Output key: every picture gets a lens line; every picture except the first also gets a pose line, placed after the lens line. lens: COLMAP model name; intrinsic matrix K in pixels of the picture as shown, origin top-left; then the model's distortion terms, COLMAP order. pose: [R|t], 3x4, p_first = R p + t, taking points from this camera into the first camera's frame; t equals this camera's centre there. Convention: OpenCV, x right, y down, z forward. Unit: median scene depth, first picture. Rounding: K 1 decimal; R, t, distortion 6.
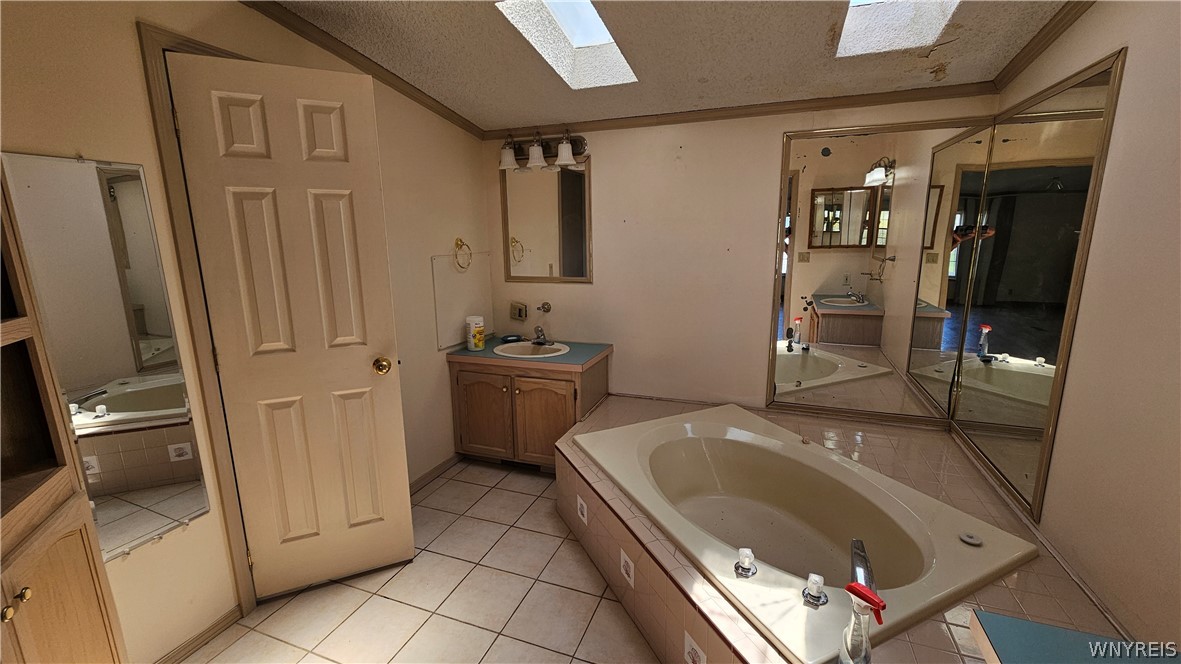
lens RADIAL K [[481.4, 0, 593.4], [0, 481.4, 331.6], [0, 0, 1]] dist [0.002370, -0.001017]
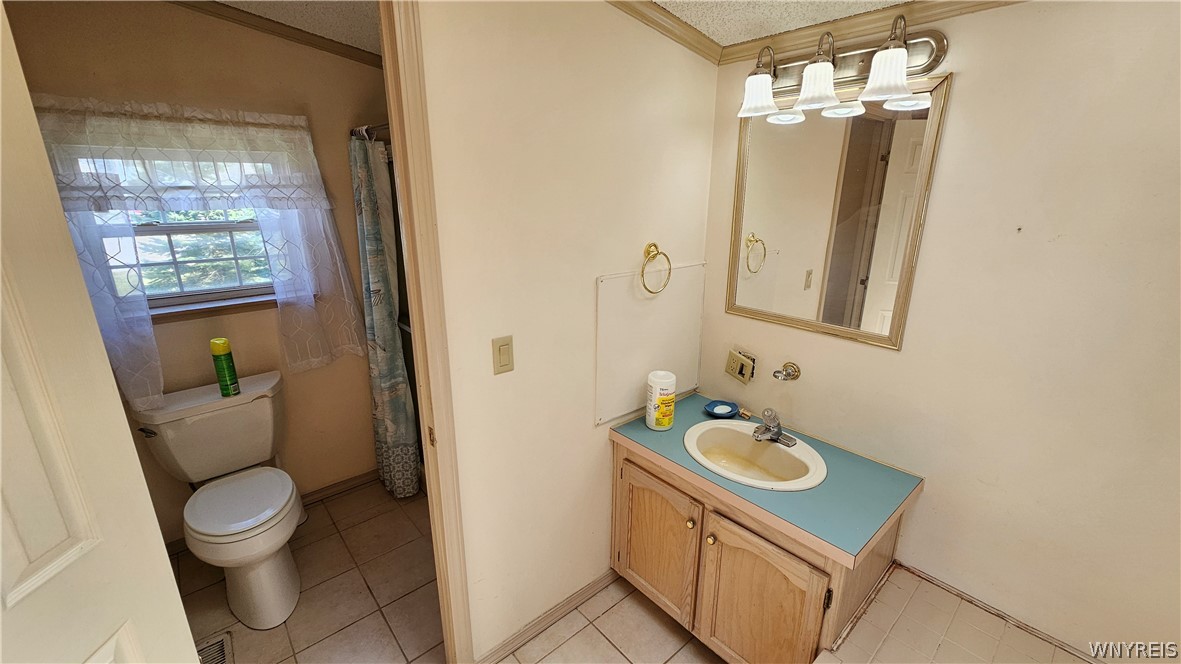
lens RADIAL K [[481.4, 0, 591.6], [0, 481.4, 334.0], [0, 0, 1]] dist [0.002370, -0.001017]
pose [[0.879659, 0.151525, -0.450822, -0.060631], [-0.104313, 0.986279, 0.127956, -0.149610], [0.464025, -0.065531, 0.883395, 0.432330]]
